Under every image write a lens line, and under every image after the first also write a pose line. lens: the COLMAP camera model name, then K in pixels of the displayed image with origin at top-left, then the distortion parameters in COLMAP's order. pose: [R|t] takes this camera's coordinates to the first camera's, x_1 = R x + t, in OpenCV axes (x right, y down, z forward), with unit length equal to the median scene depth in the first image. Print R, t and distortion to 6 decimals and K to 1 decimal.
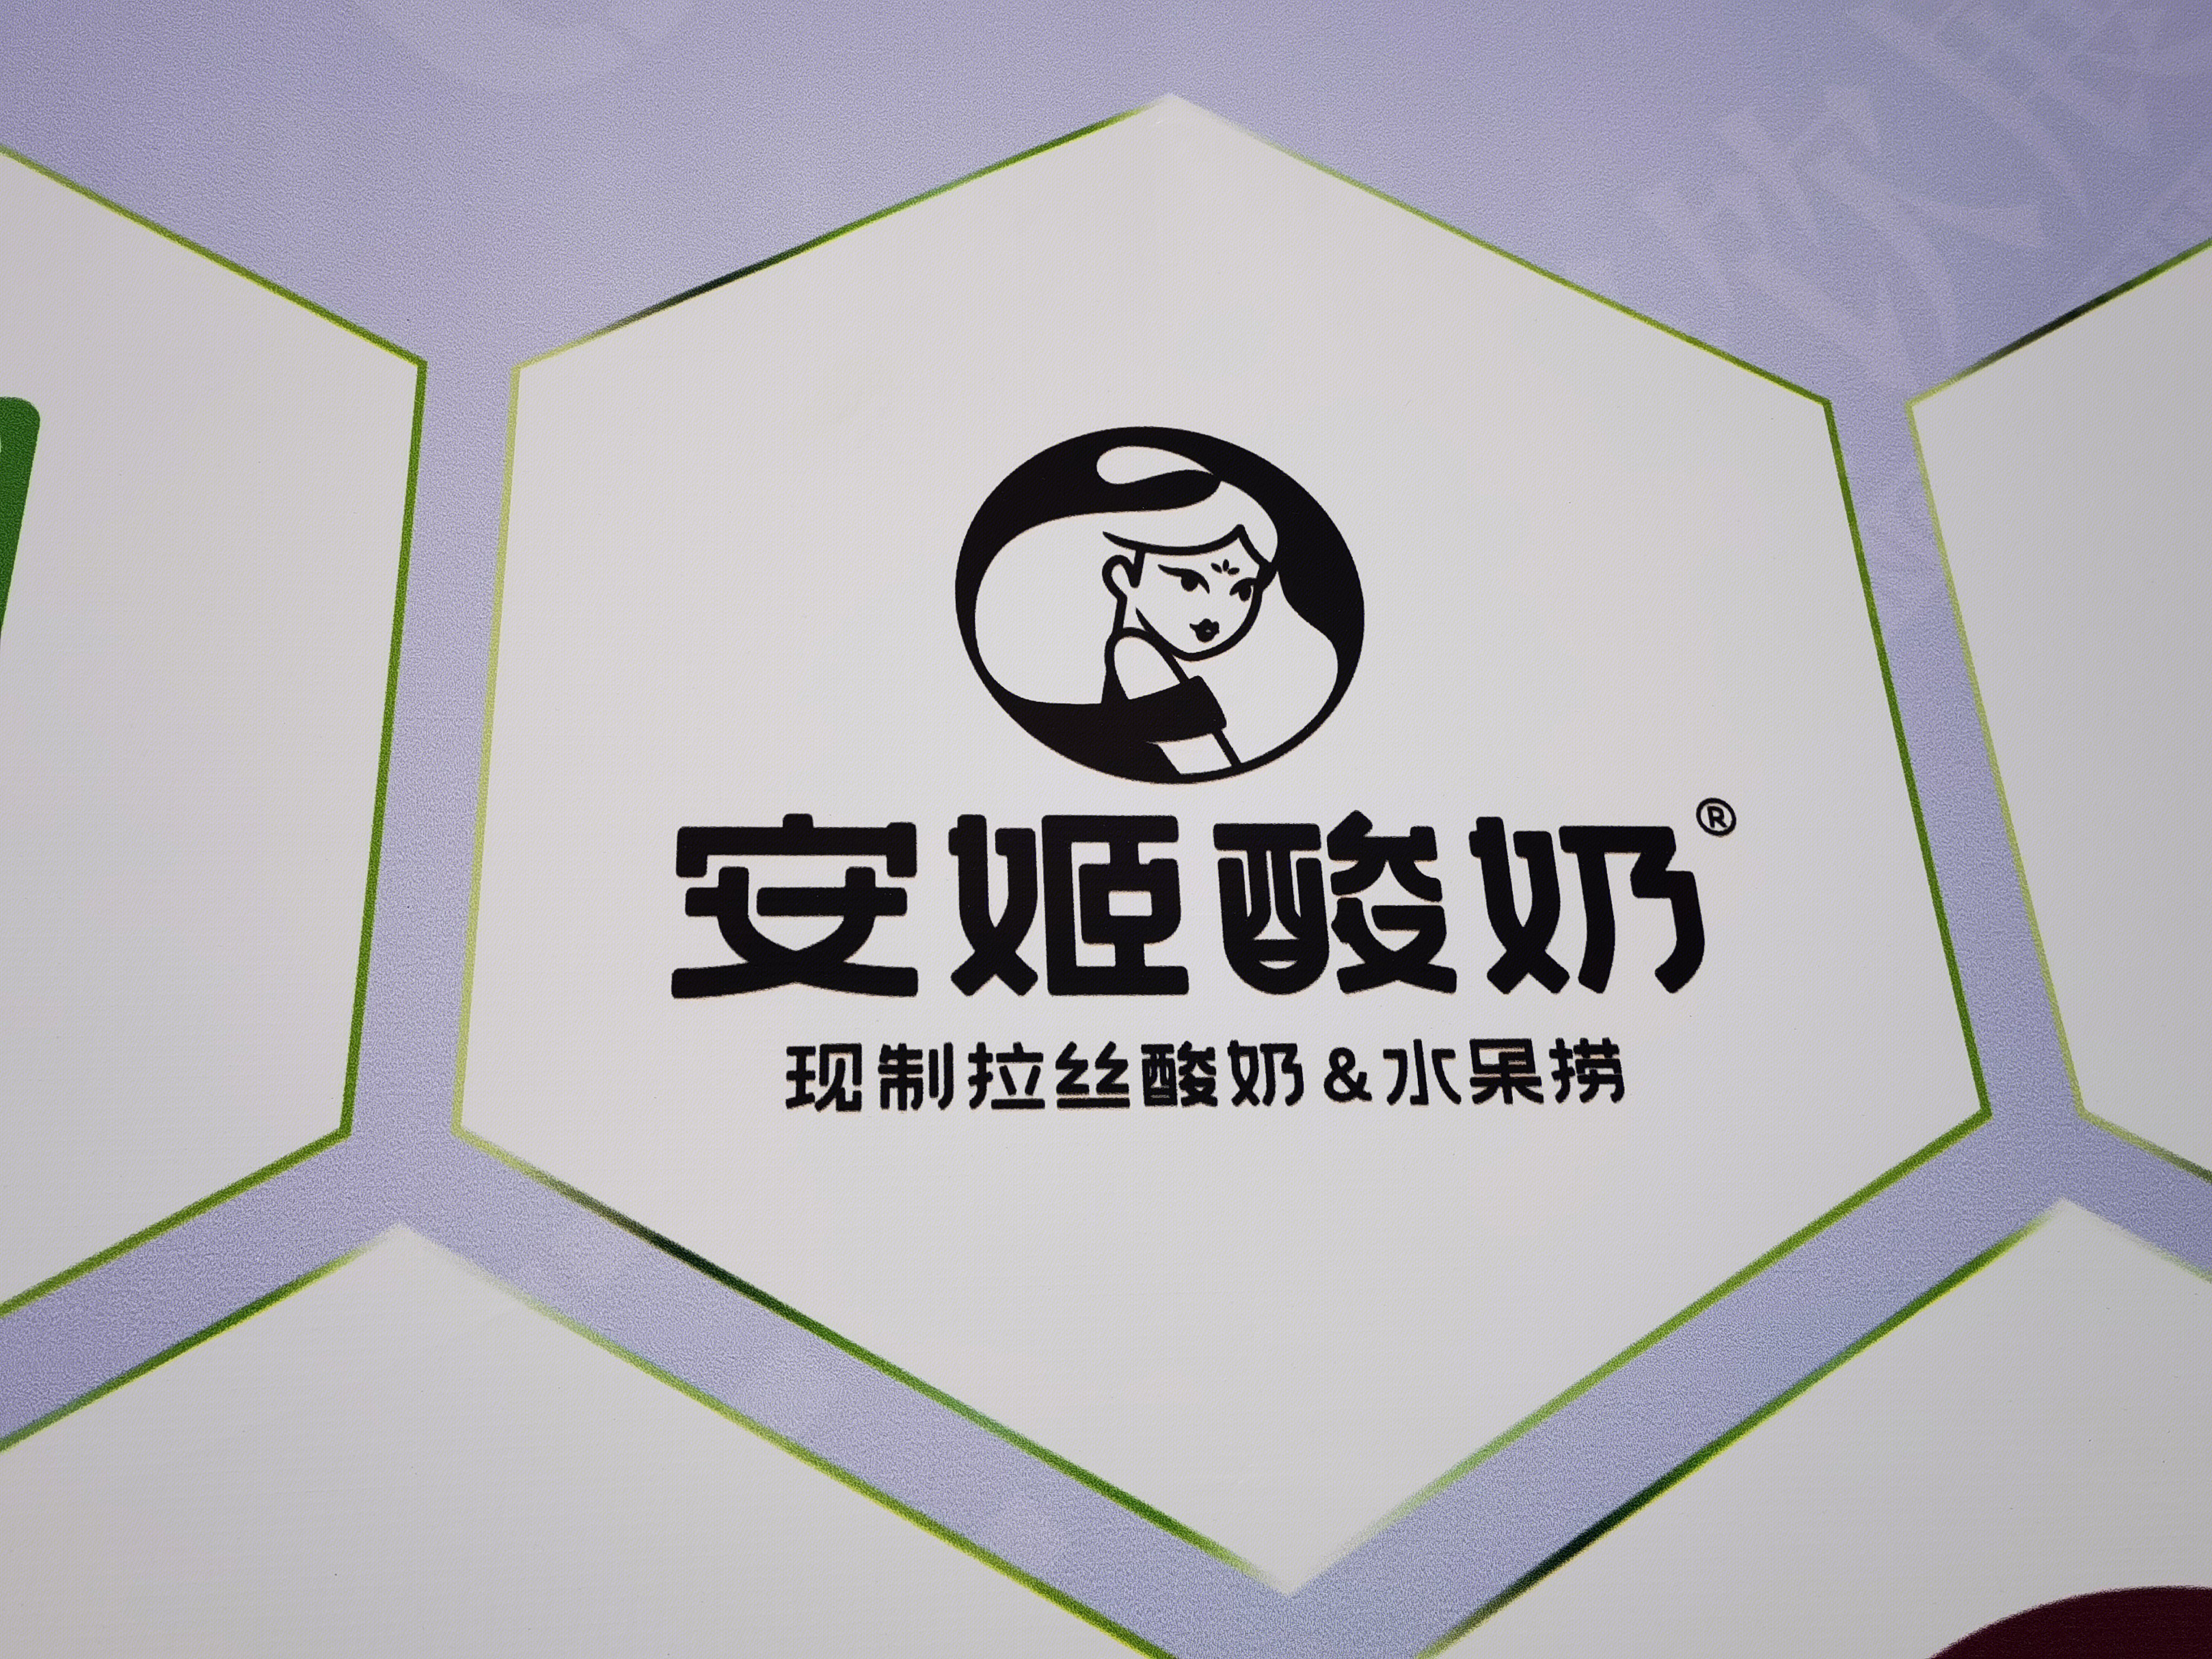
lens RADIAL K [[2226.9, 0, 1115.6], [0, 2226.9, 824.7], [0, 0, 1]] dist [0.167807, -0.233138]
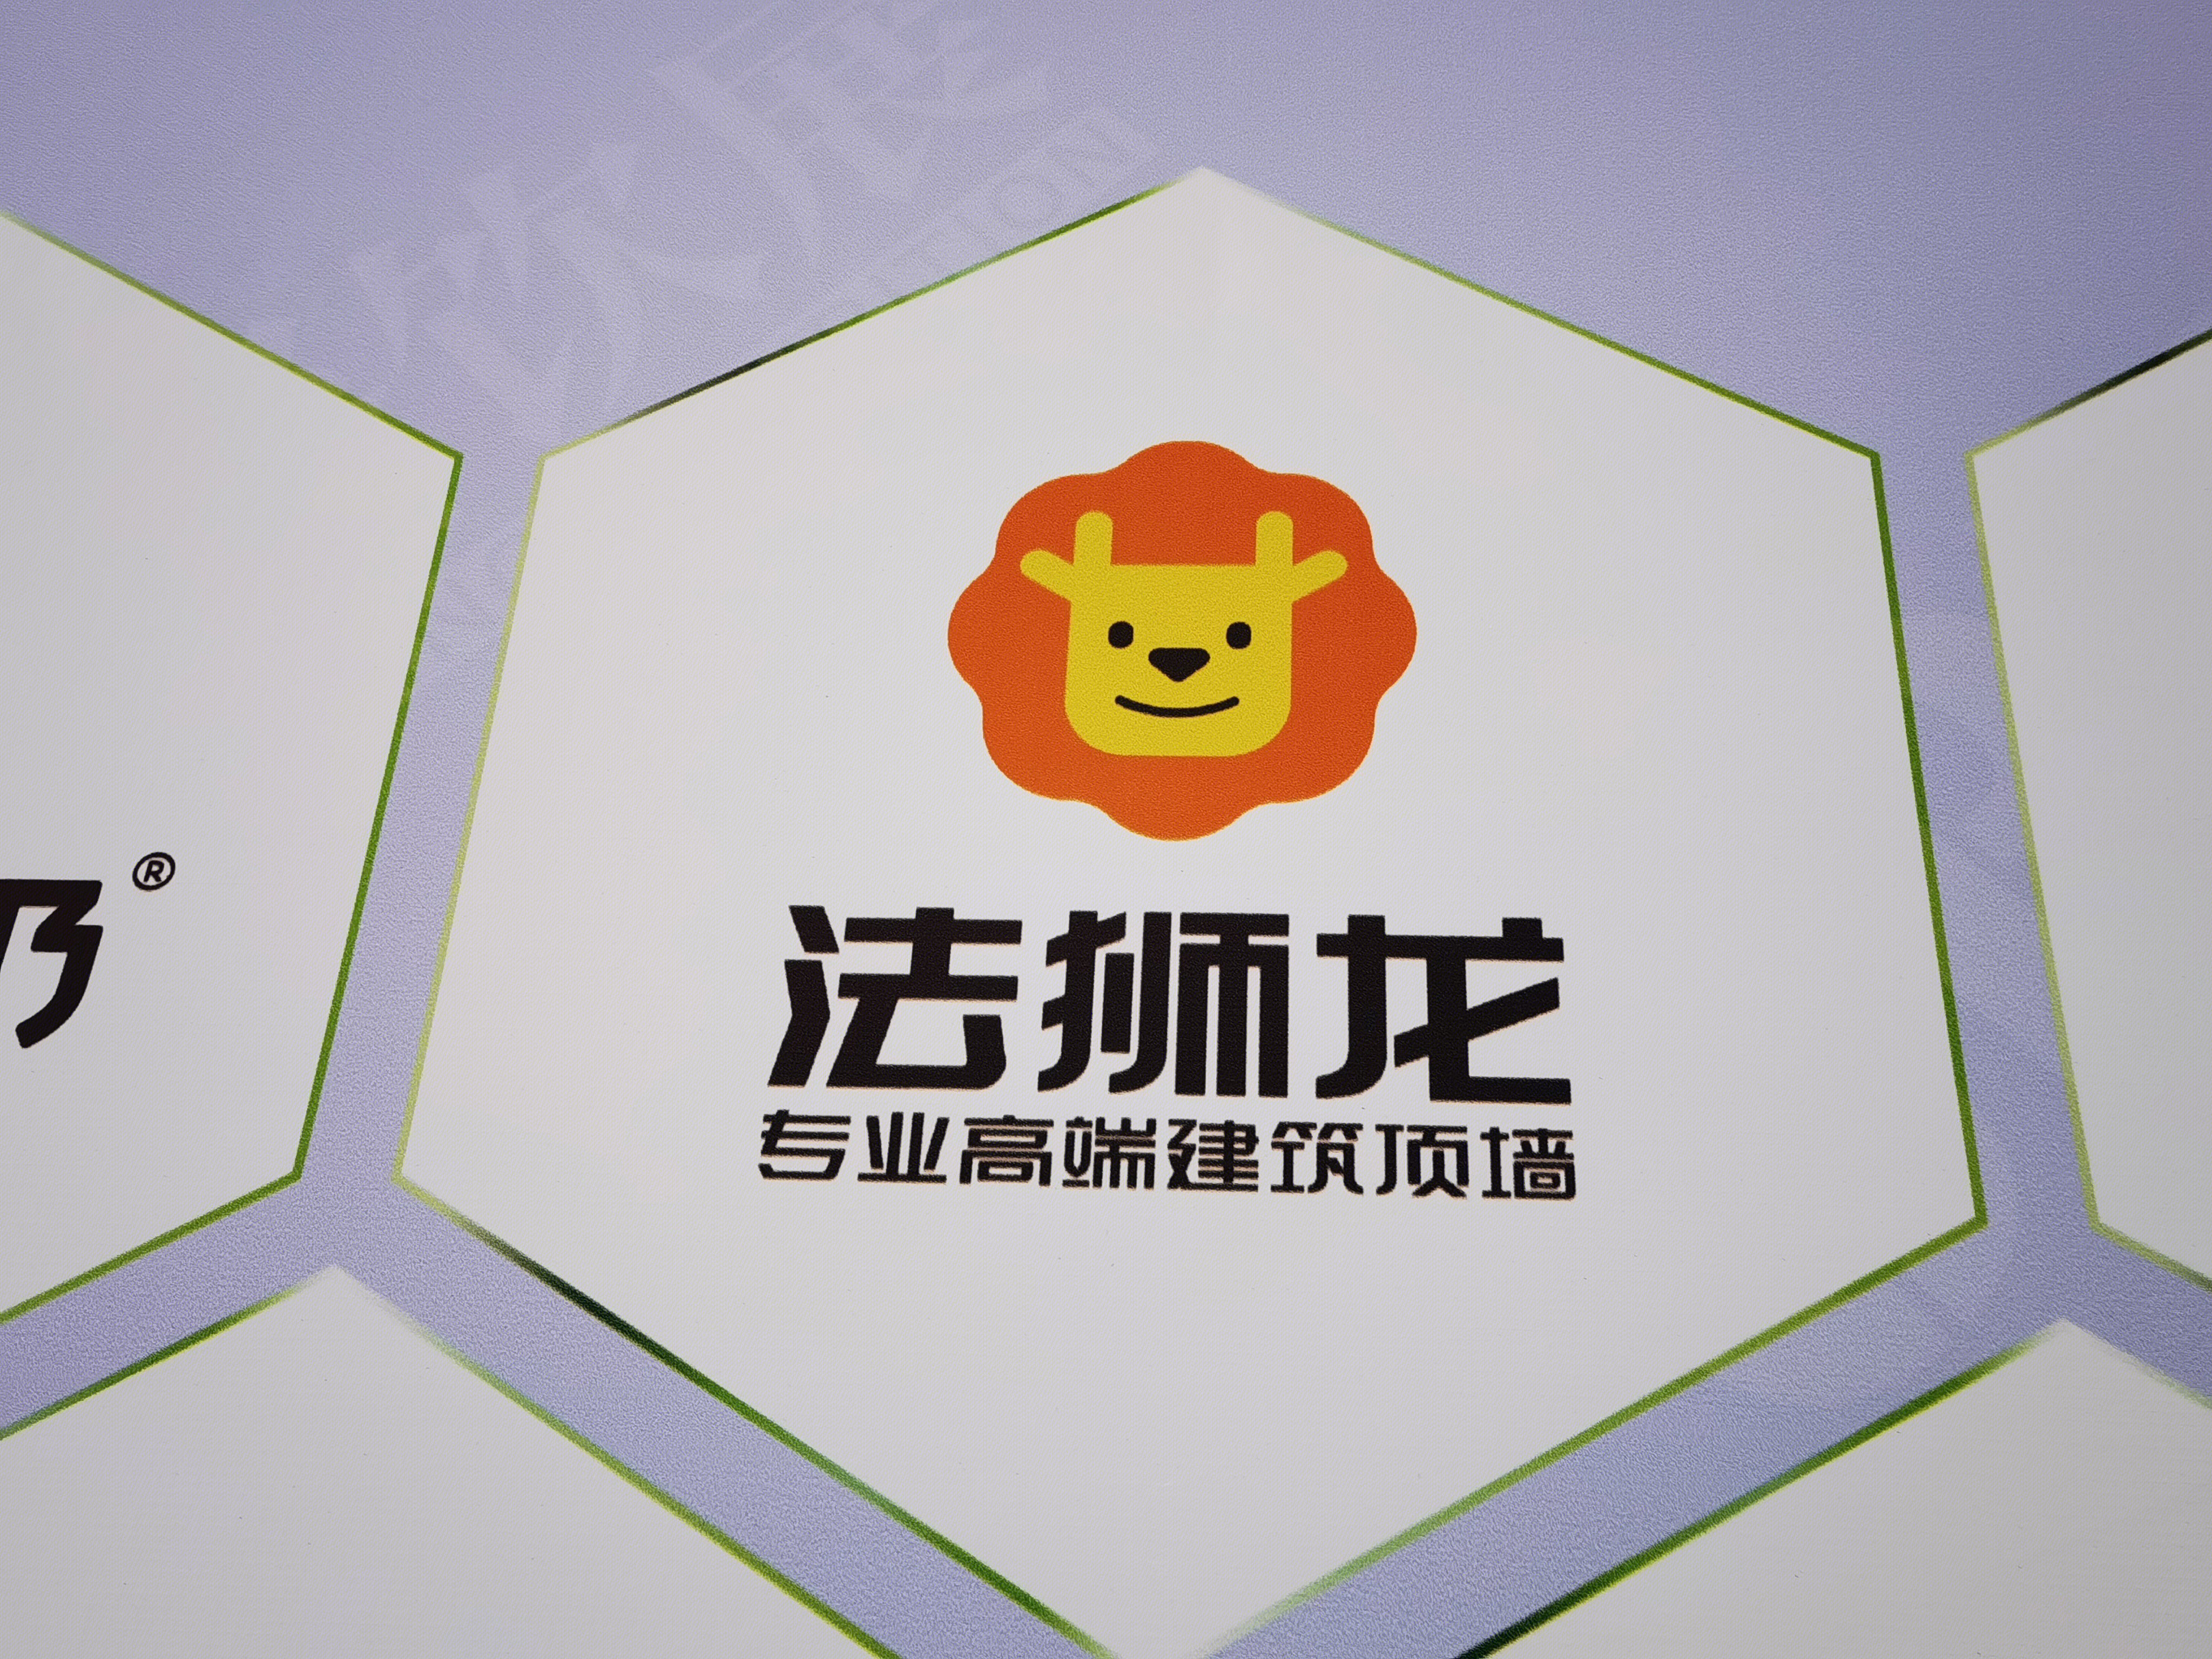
lens RADIAL K [[2267.8, 0, 1096.7], [0, 2267.8, 821.2], [0, 0, 1]] dist [-0.059262, 0.339232]
pose [[0.979761, 0.004543, -0.200118, 0.235884], [-0.011576, 0.999355, -0.033992, 0.000983], [0.199834, 0.035621, 0.979182, 0.027681]]
